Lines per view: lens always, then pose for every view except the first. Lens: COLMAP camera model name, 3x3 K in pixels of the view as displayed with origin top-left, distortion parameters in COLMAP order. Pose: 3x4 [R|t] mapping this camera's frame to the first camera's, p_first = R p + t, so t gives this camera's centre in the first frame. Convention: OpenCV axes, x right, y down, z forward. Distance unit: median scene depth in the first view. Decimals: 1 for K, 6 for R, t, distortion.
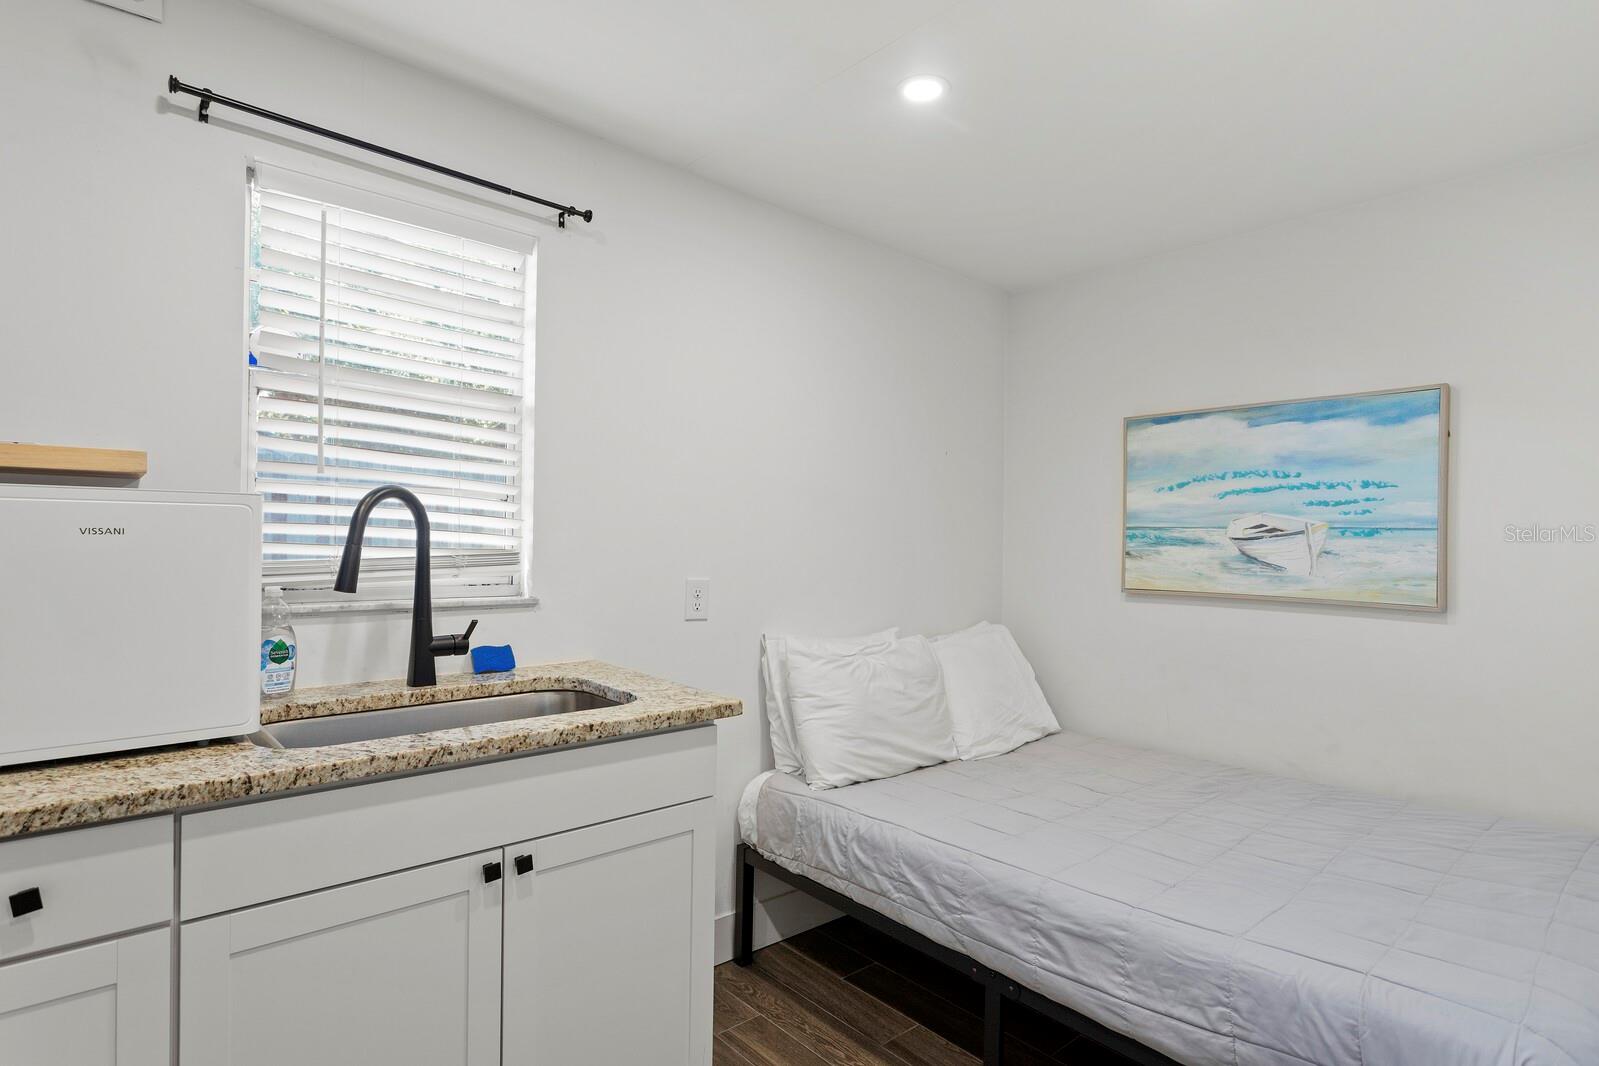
lens RADIAL K [[795.9, 0, 801.0], [0, 795.9, 548.9], [0, 0, 1]] dist [0.001241, 0.000375]
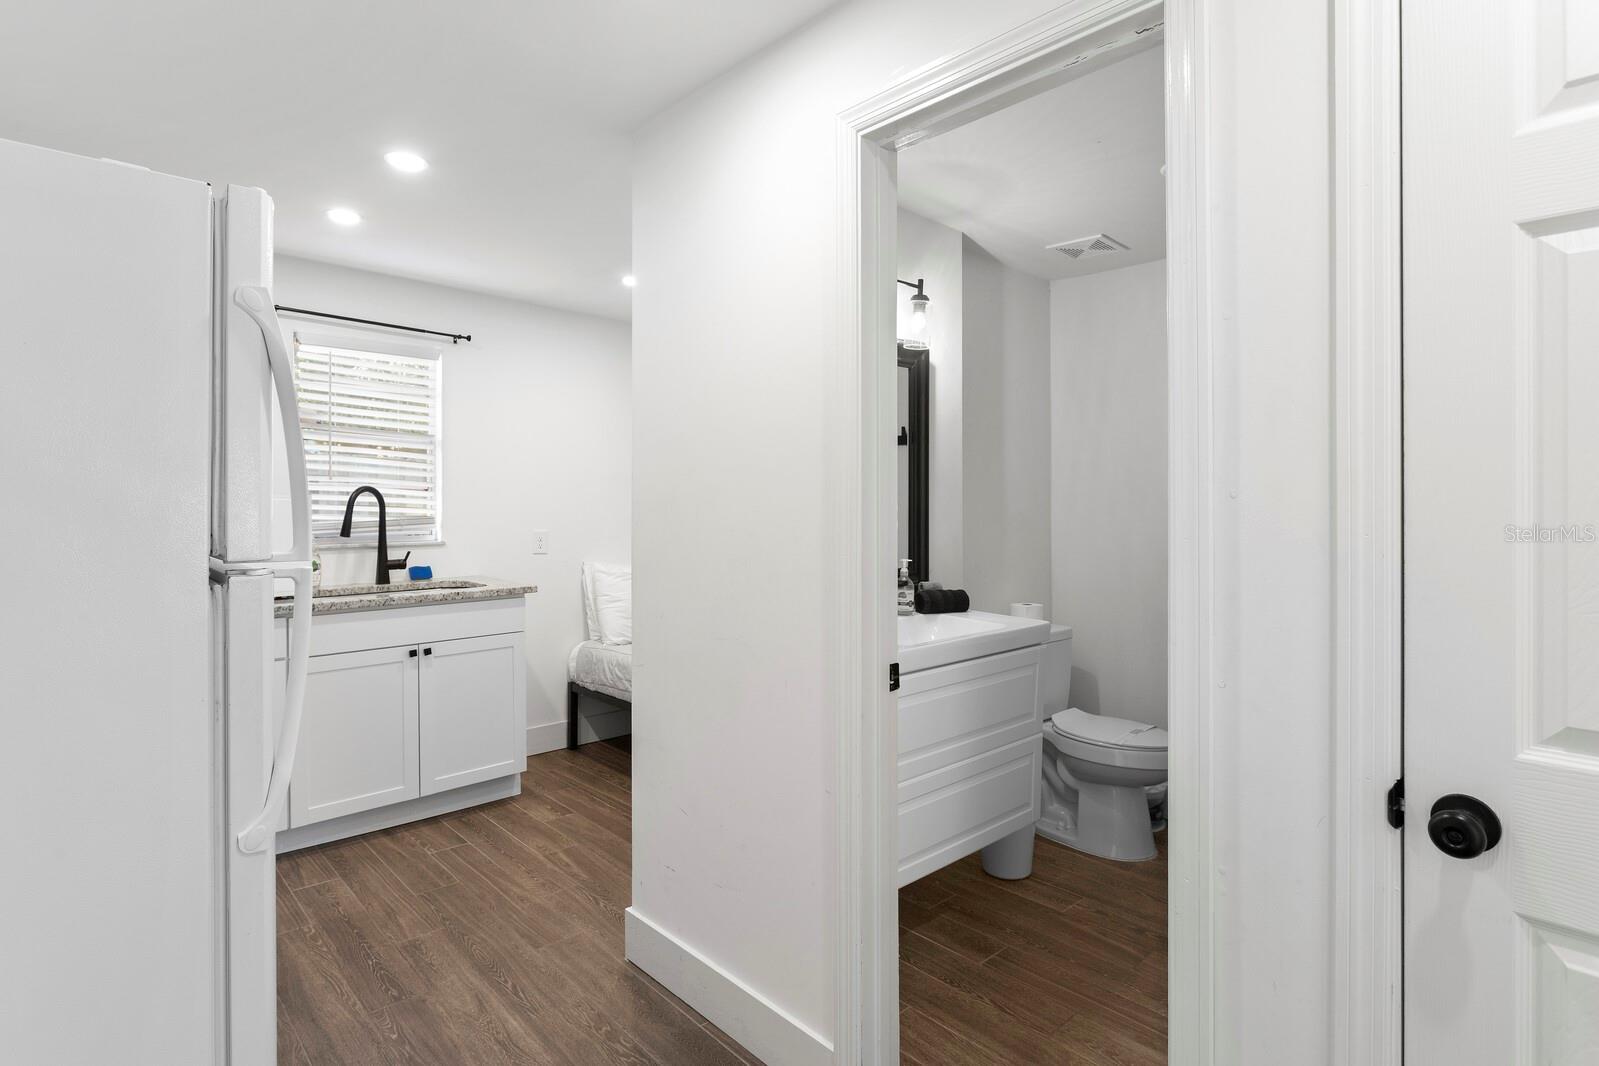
lens RADIAL K [[803.4, 0, 802.1], [0, 803.4, 510.3], [0, 0, 1]] dist [-0.000623, -0.000130]
pose [[0.999439, -0.018187, 0.028139, 0.500499], [0.018319, 0.999822, -0.004436, 0.013016], [-0.028054, 0.004949, 0.999594, -1.002740]]
